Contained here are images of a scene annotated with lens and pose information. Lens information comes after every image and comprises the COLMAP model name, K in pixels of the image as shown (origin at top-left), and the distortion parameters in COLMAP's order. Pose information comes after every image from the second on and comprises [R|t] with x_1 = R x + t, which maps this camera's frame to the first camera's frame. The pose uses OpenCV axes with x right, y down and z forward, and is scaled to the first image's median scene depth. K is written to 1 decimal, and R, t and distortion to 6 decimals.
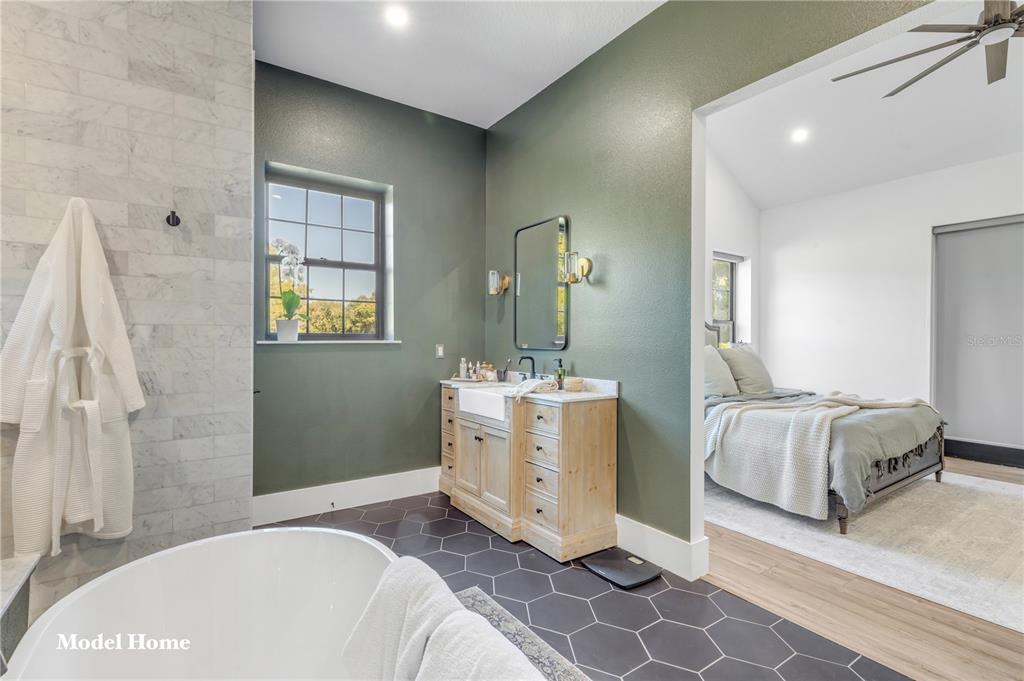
lens RADIAL K [[479.3, 0, 512.5], [0, 479.3, 341.3], [0, 0, 1]] dist [0.002151, 0.000275]
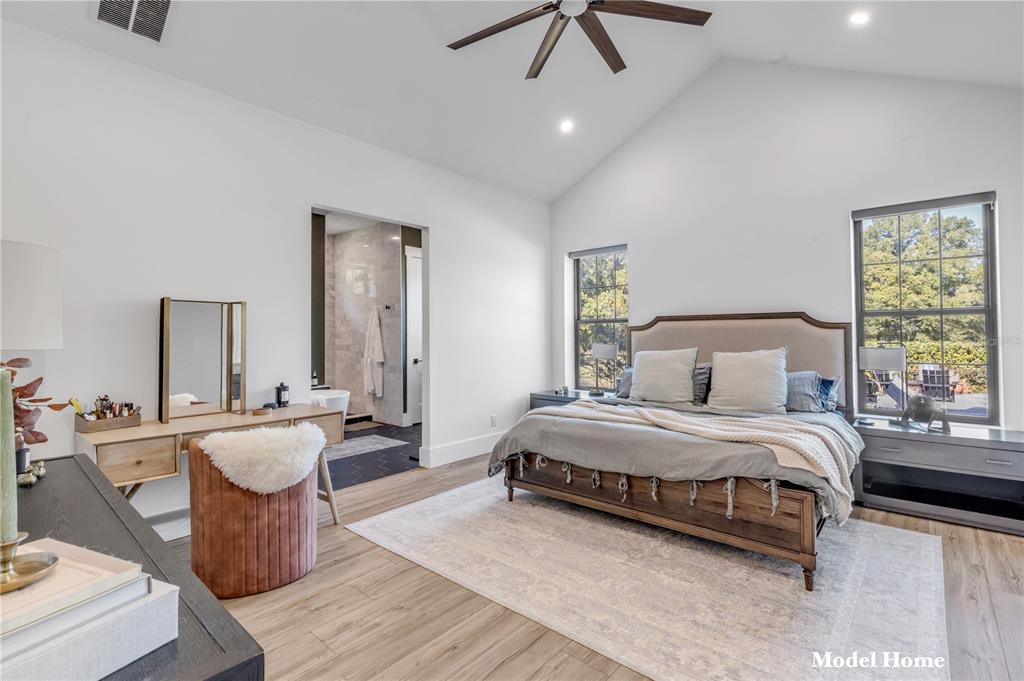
lens RADIAL K [[479.3, 0, 511.8], [0, 479.3, 334.1], [0, 0, 1]] dist [0.002151, 0.000275]
pose [[0.239623, -0.007781, -0.970835, 2.675686], [0.006244, 0.999960, -0.006474, -0.034734], [0.970846, -0.004510, 0.239662, 0.991368]]
